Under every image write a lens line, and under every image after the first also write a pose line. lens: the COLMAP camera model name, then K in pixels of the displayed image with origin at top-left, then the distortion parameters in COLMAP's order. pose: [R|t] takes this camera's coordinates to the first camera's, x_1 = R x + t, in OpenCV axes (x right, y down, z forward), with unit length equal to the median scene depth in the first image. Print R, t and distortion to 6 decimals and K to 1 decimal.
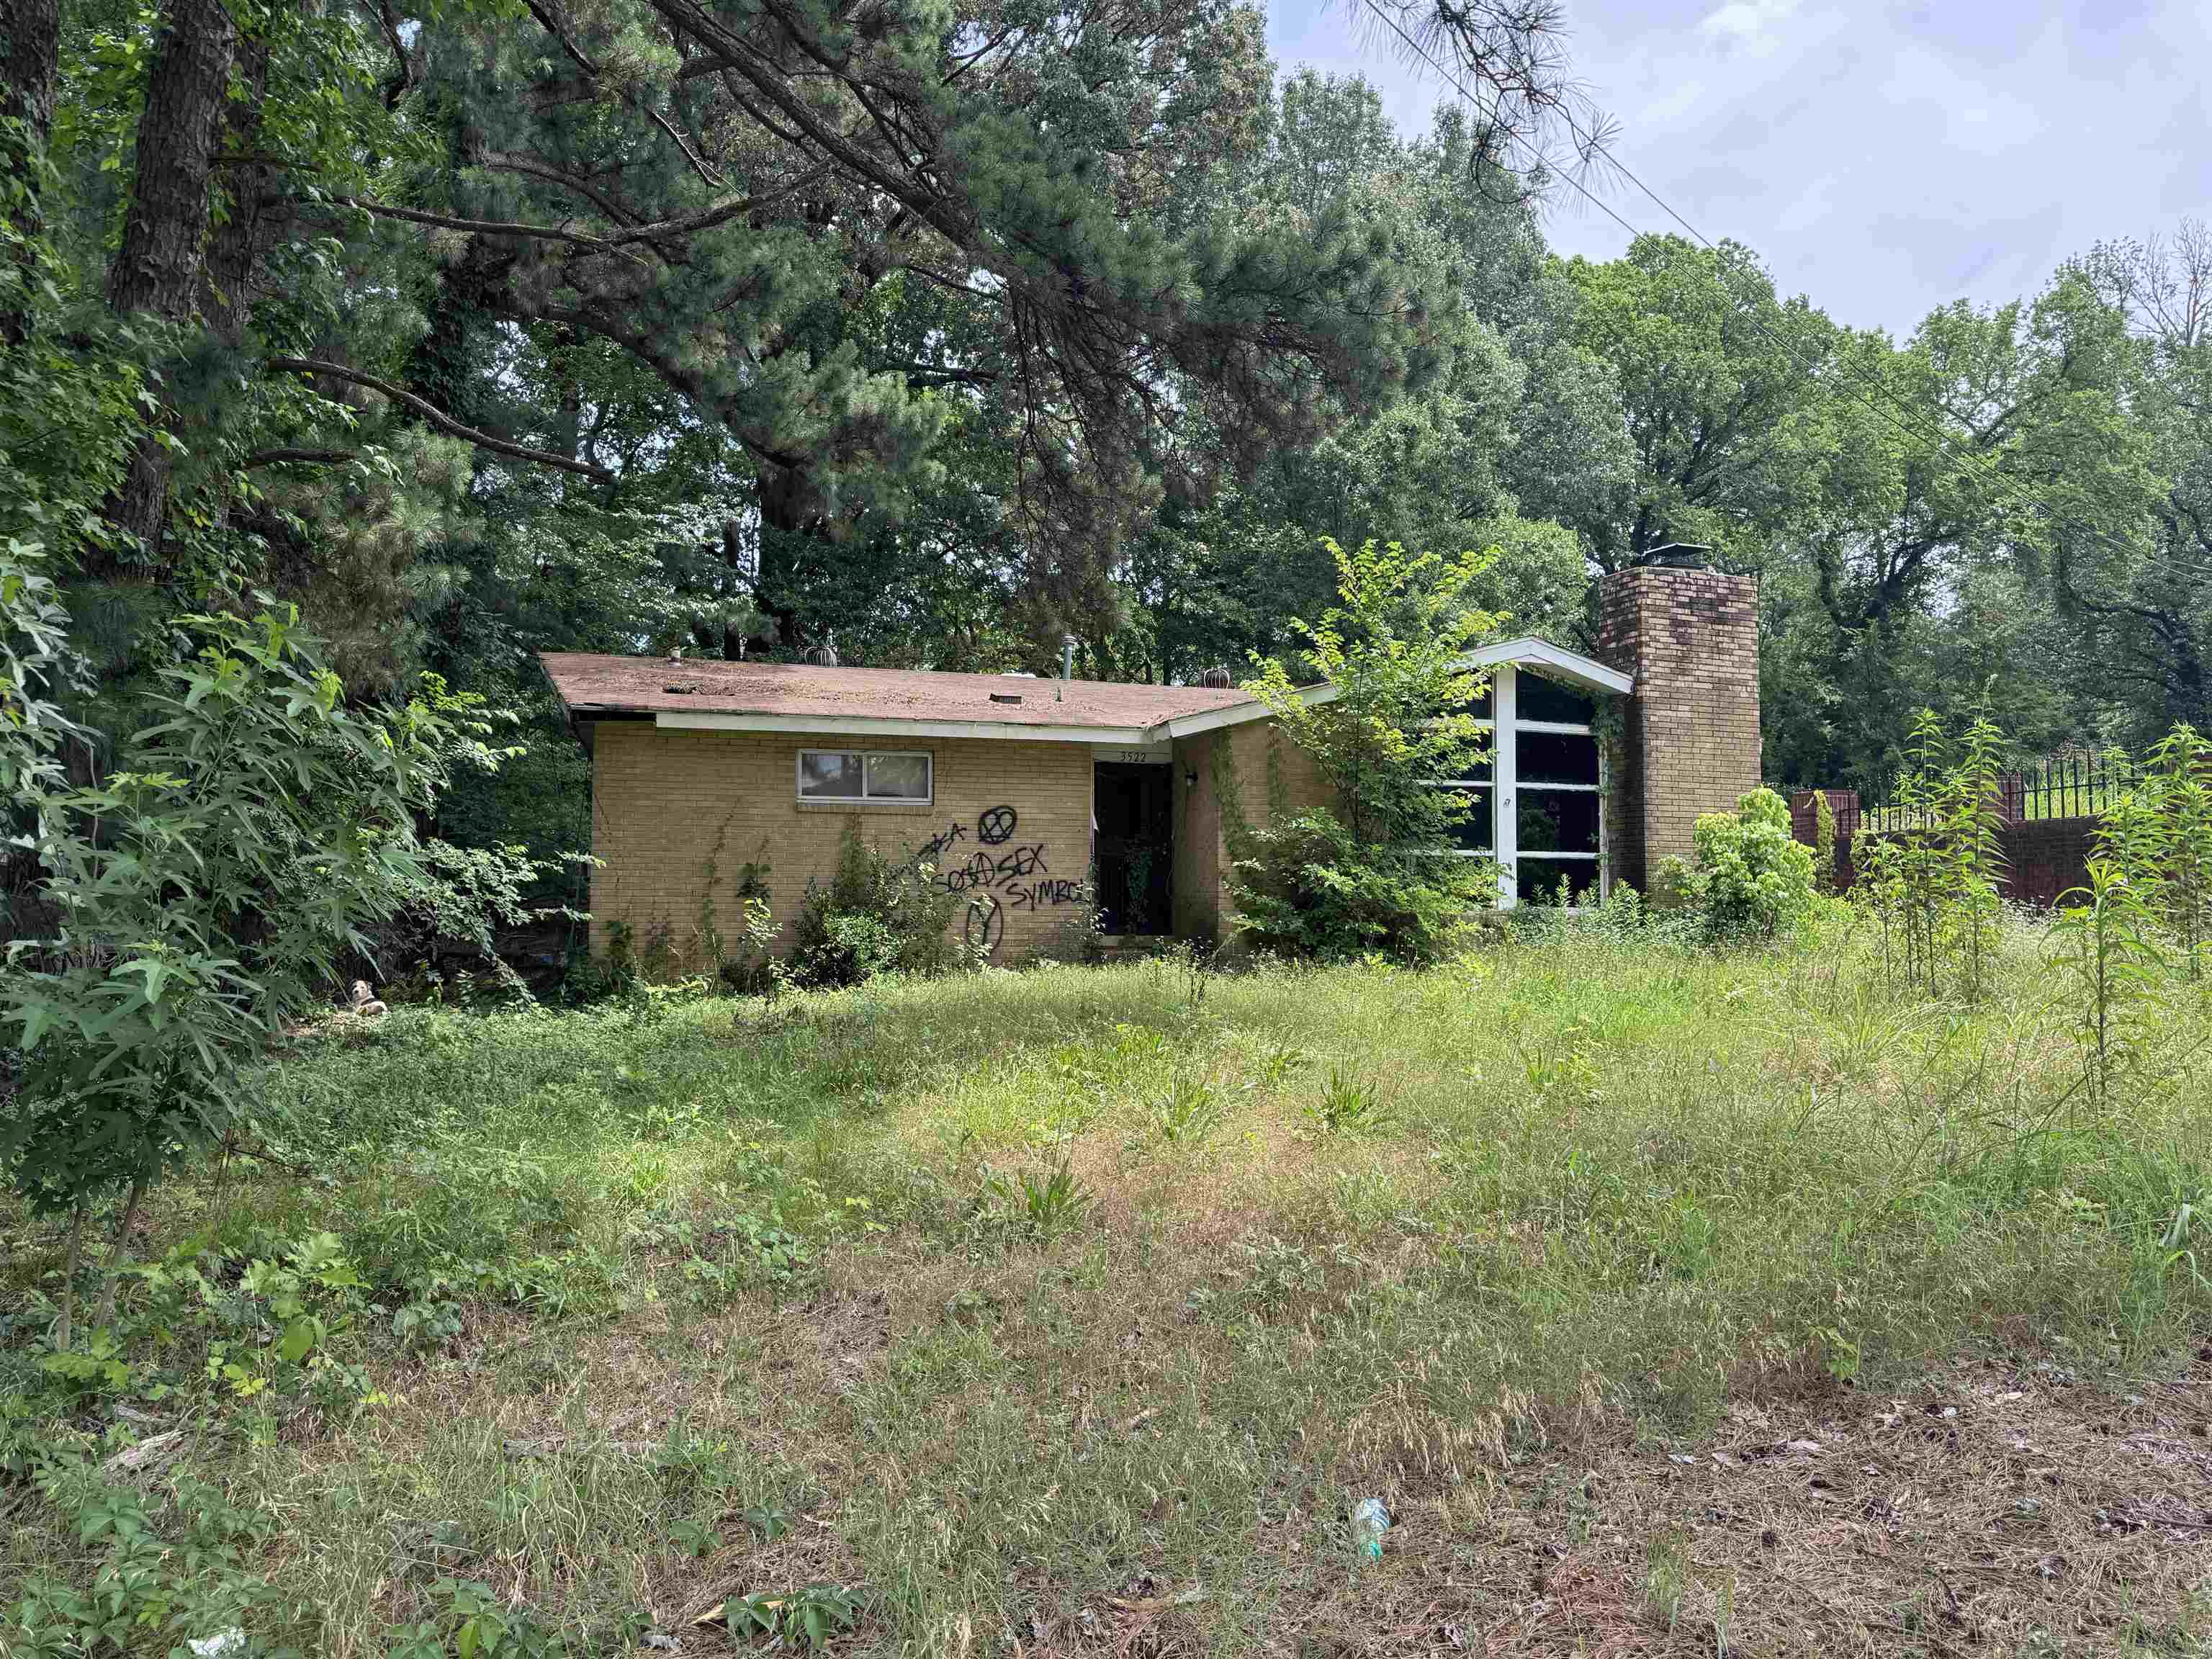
lens RADIAL K [[1552.3, 0, 1104.1], [0, 1552.3, 827.9], [0, 0, 1]] dist [0.067898, 0.000421]
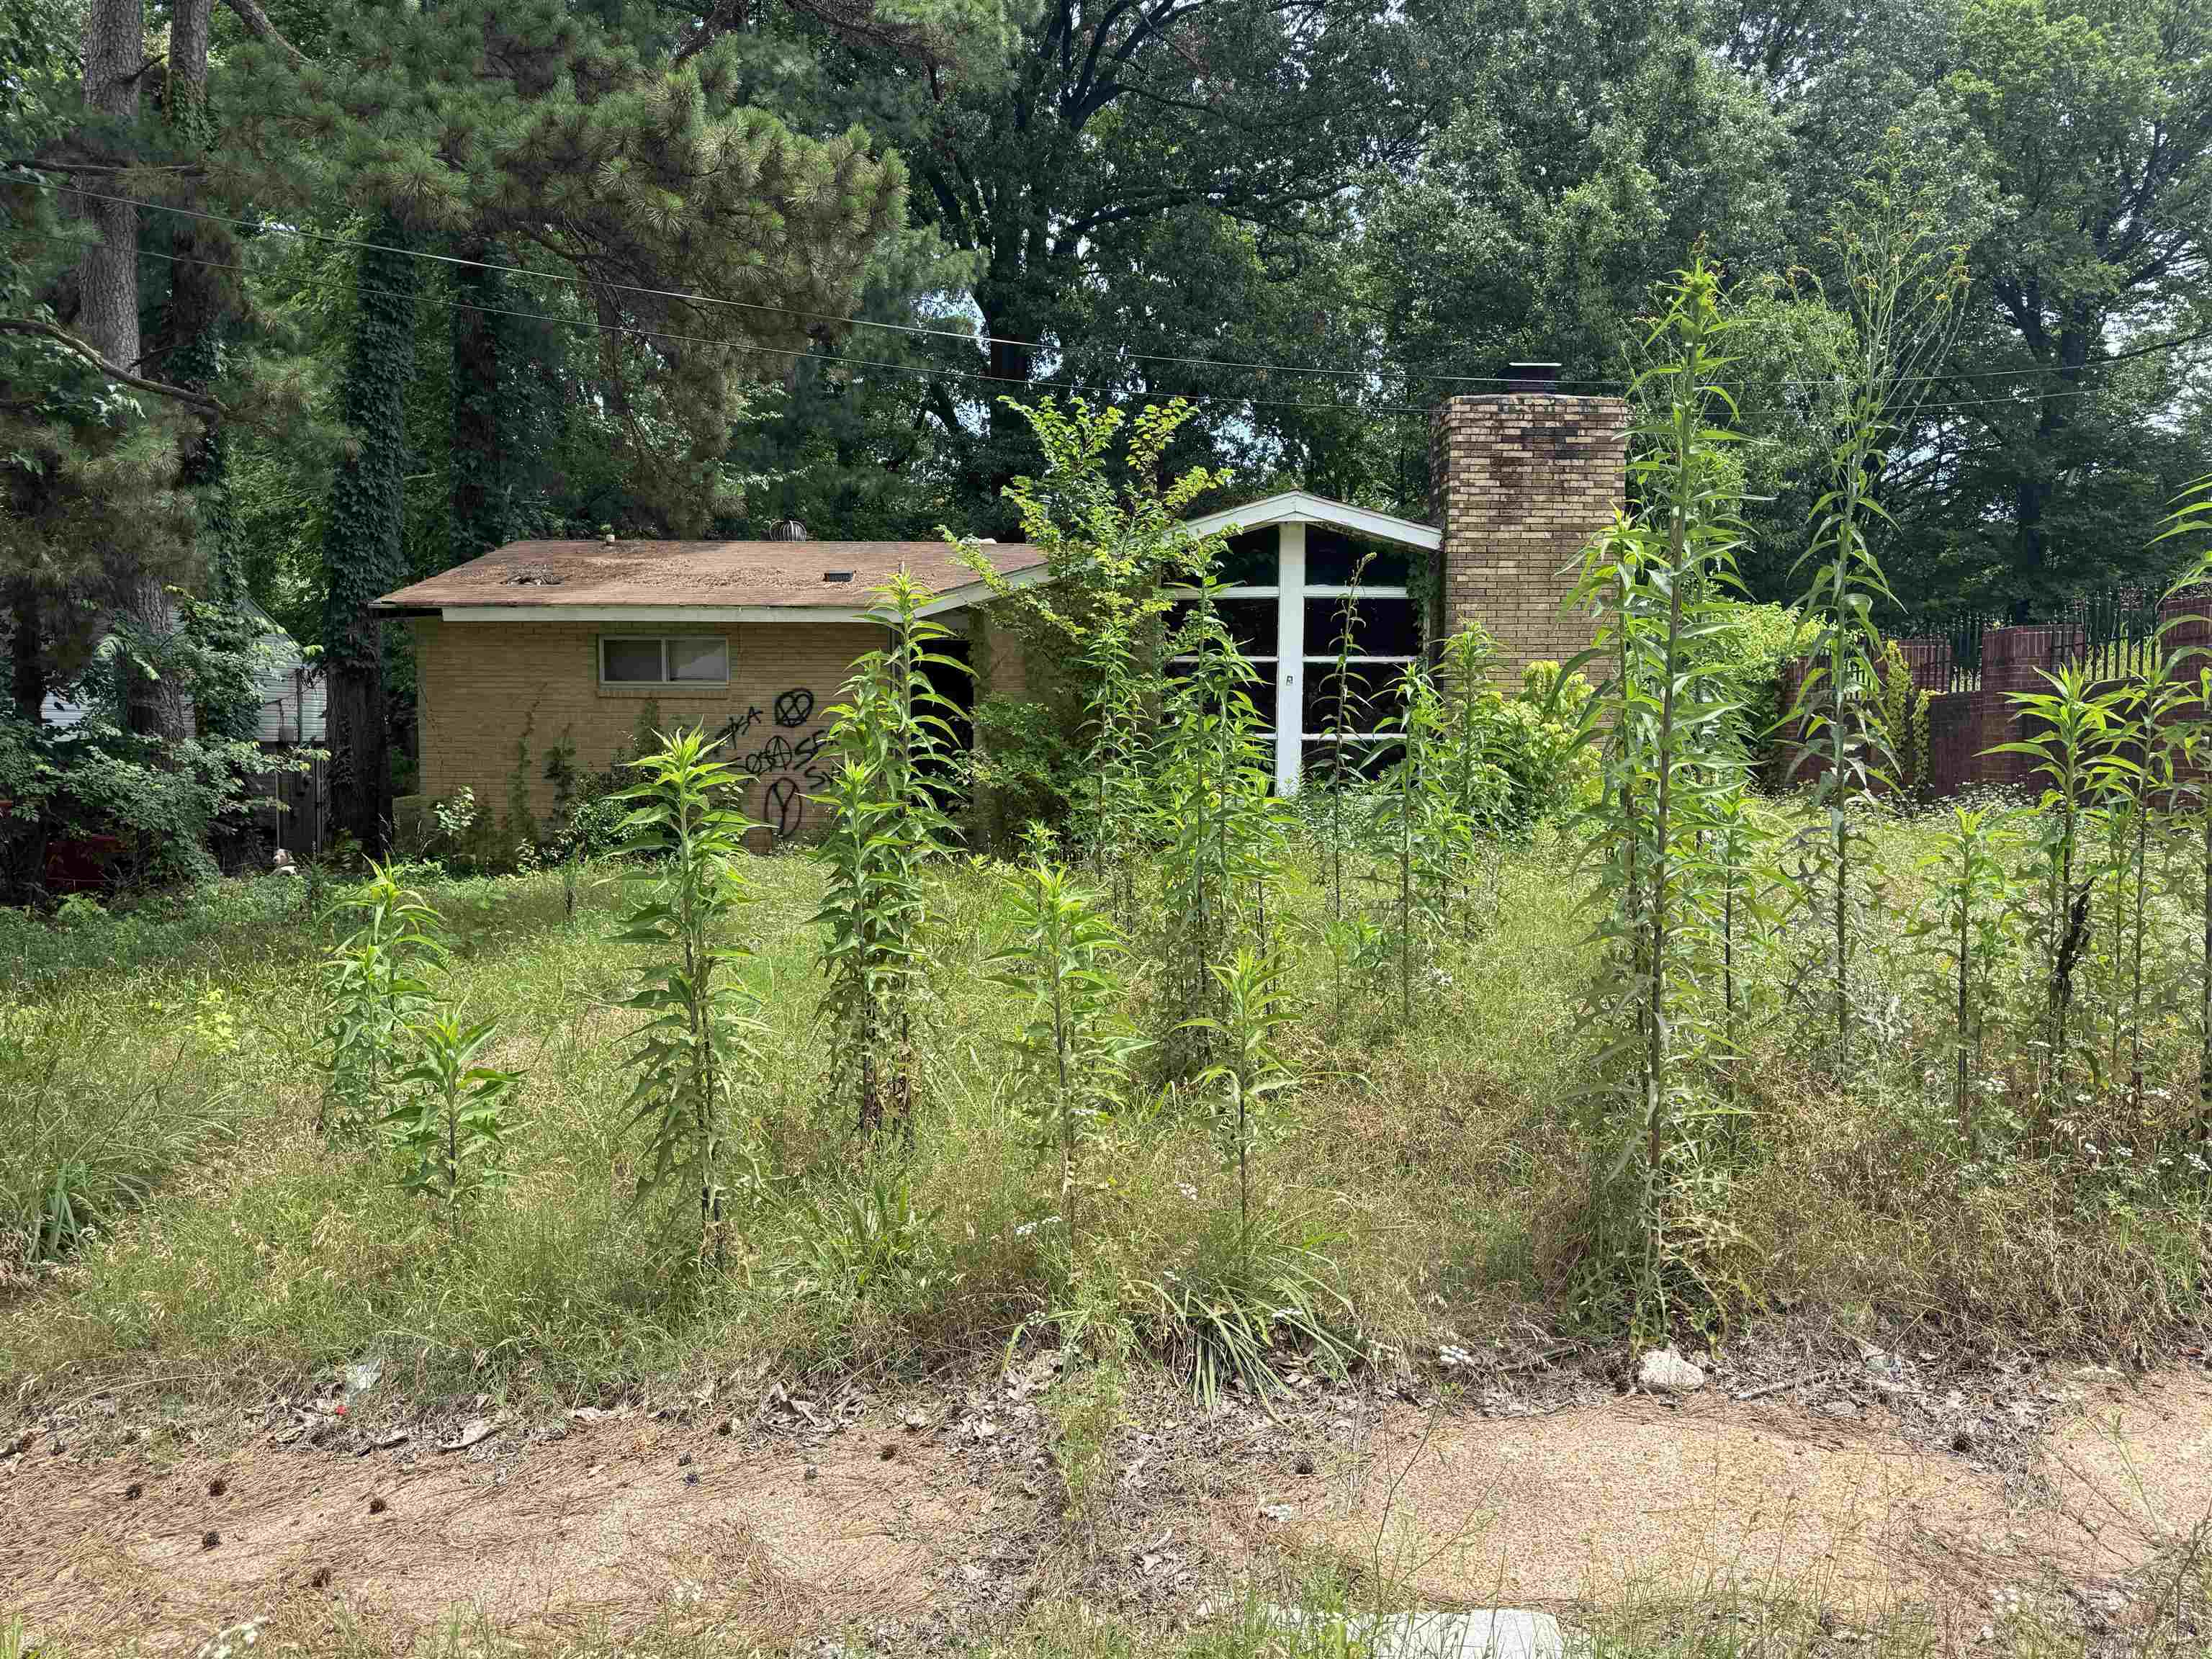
lens RADIAL K [[1552.3, 0, 1105.1], [0, 1552.3, 830.6], [0, 0, 1]] dist [0.067898, 0.000421]
pose [[0.940693, 0.021076, -0.338604, 0.458278], [0.016266, 0.994119, 0.107066, -0.027235], [0.338869, -0.106224, 0.934818, 0.121348]]
